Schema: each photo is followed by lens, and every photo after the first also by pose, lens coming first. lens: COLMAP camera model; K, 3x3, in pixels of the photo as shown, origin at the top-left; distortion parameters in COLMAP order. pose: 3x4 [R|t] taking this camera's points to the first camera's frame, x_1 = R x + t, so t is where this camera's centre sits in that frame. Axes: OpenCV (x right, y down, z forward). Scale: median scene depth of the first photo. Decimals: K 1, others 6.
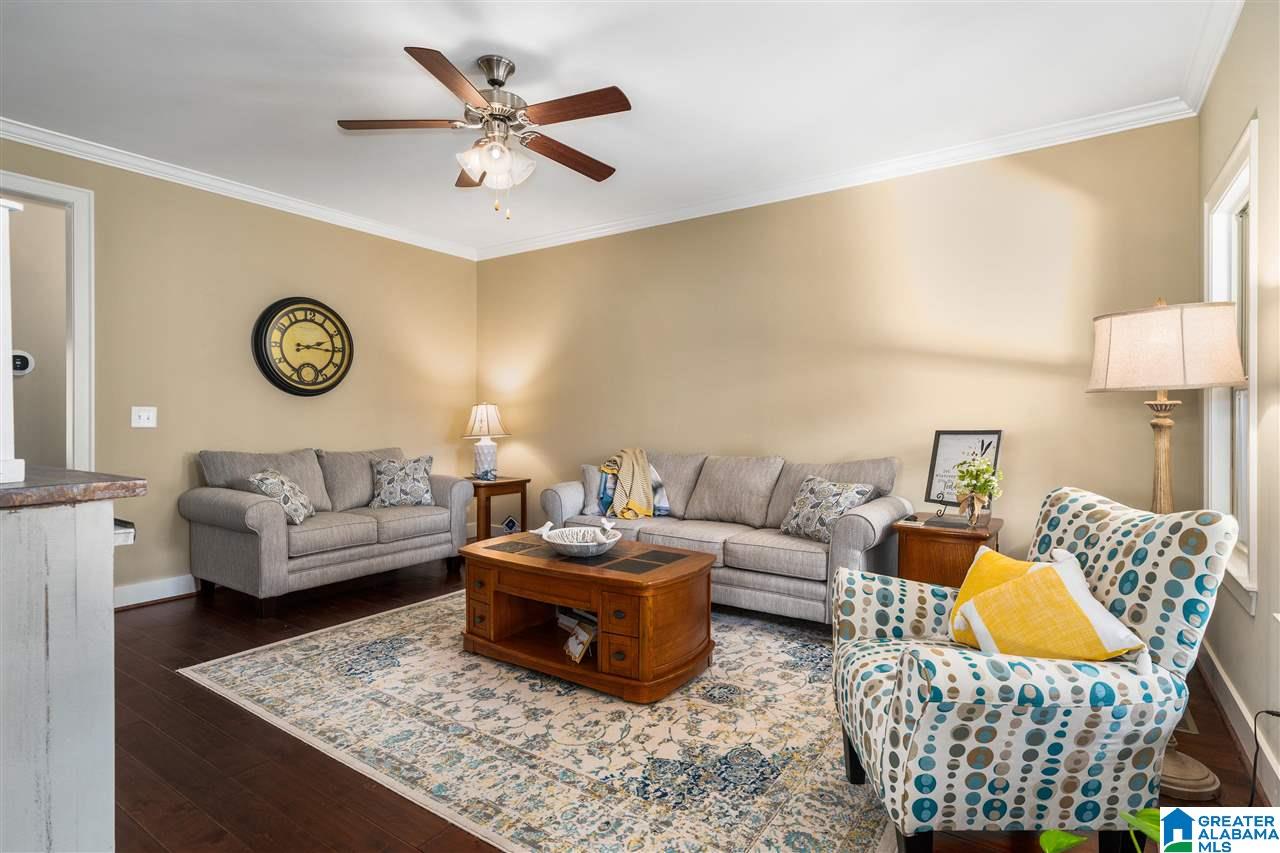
lens RADIAL K [[662.3, 0, 644.3], [0, 662.3, 423.0], [0, 0, 1]] dist [0.014289, 0.000386]
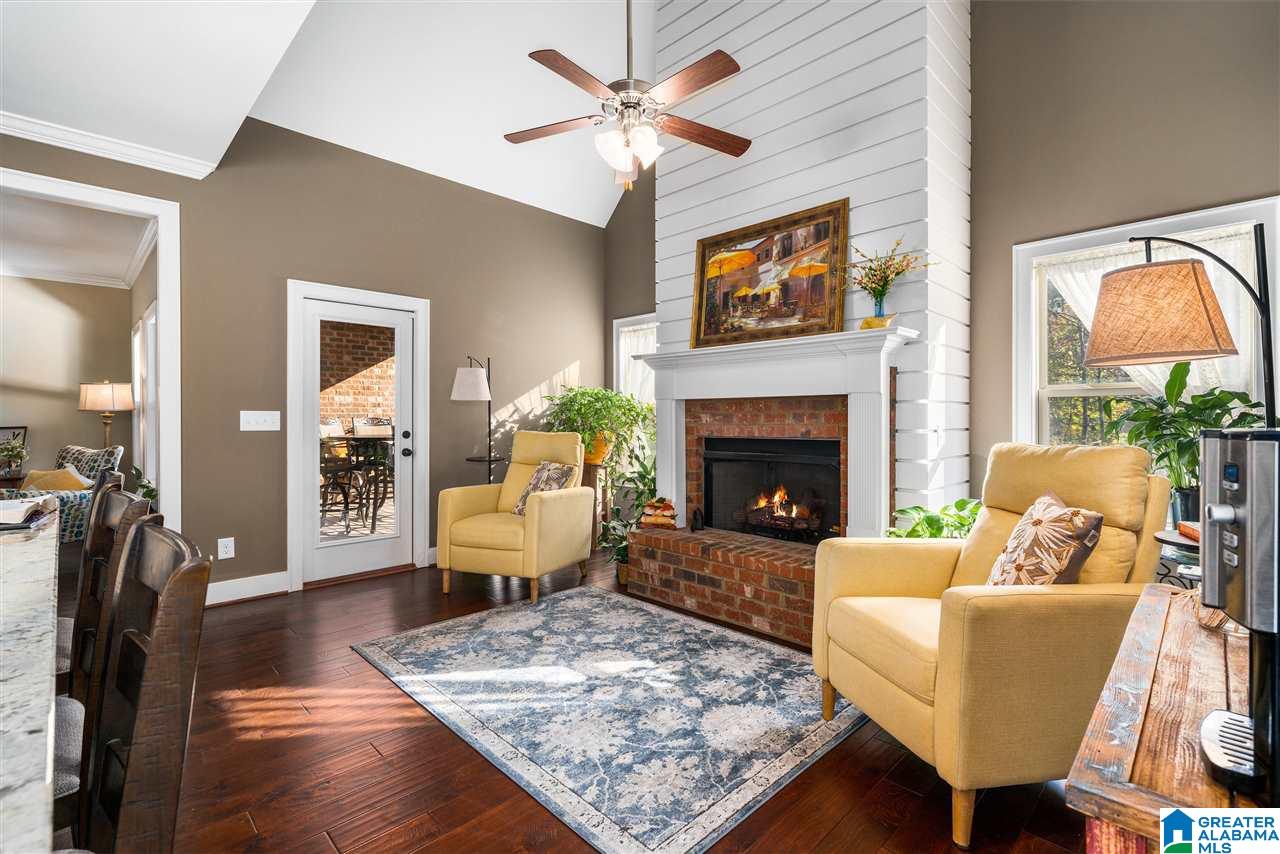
lens RADIAL K [[584.4, 0, 646.6], [0, 584.4, 421.6], [0, 0, 1]] dist [-0.000642, -0.000224]
pose [[0.208961, -0.006132, 0.977905, -1.665476], [0.007803, 0.999959, 0.004603, 0.006003], [-0.977893, 0.006669, 0.209001, -2.495245]]
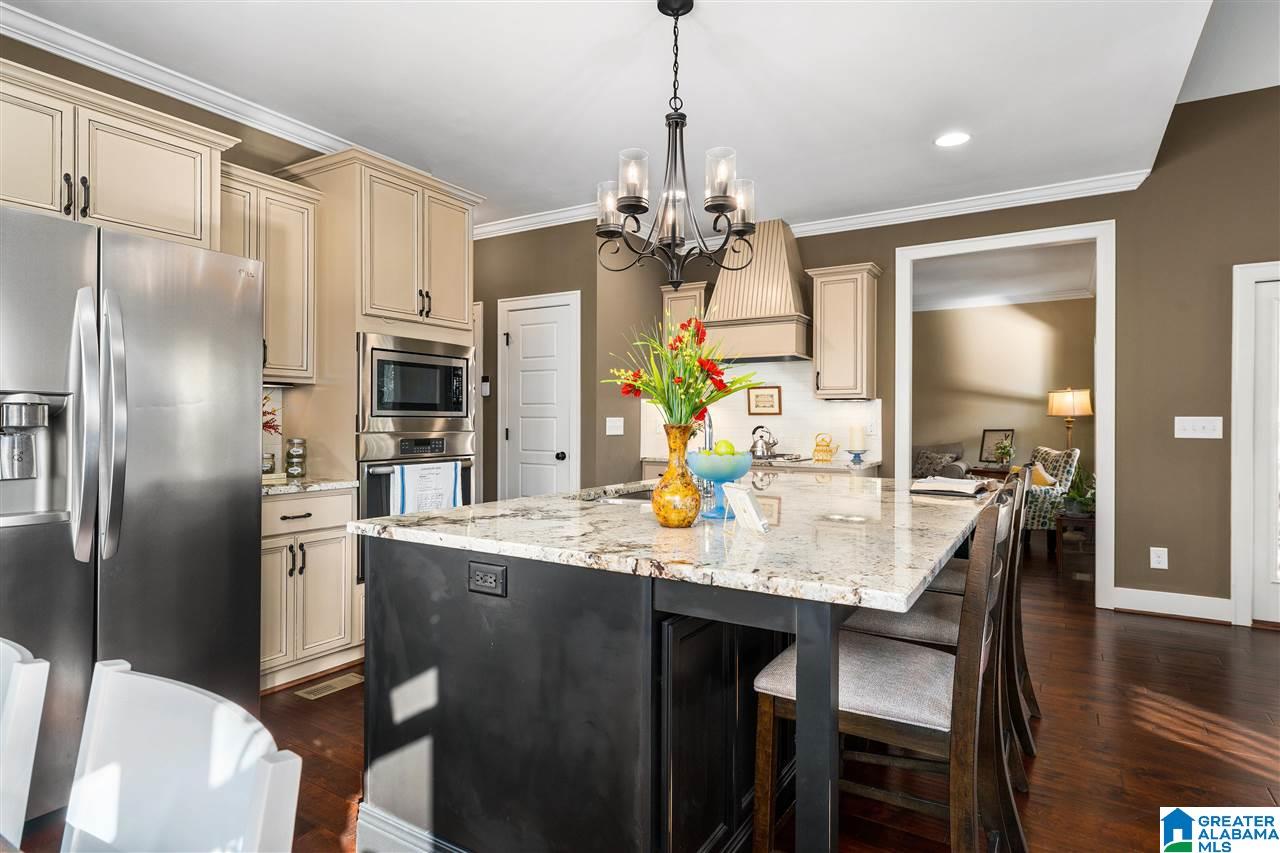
lens RADIAL K [[678.8, 0, 640.0], [0, 678.8, 418.0], [0, 0, 1]] dist [-0.003704, -0.000341]
pose [[0.999731, 0.002231, 0.023070, -1.816832], [-0.001996, 0.999946, -0.010213, -0.004146], [-0.023091, 0.010164, 0.999682, -2.953675]]
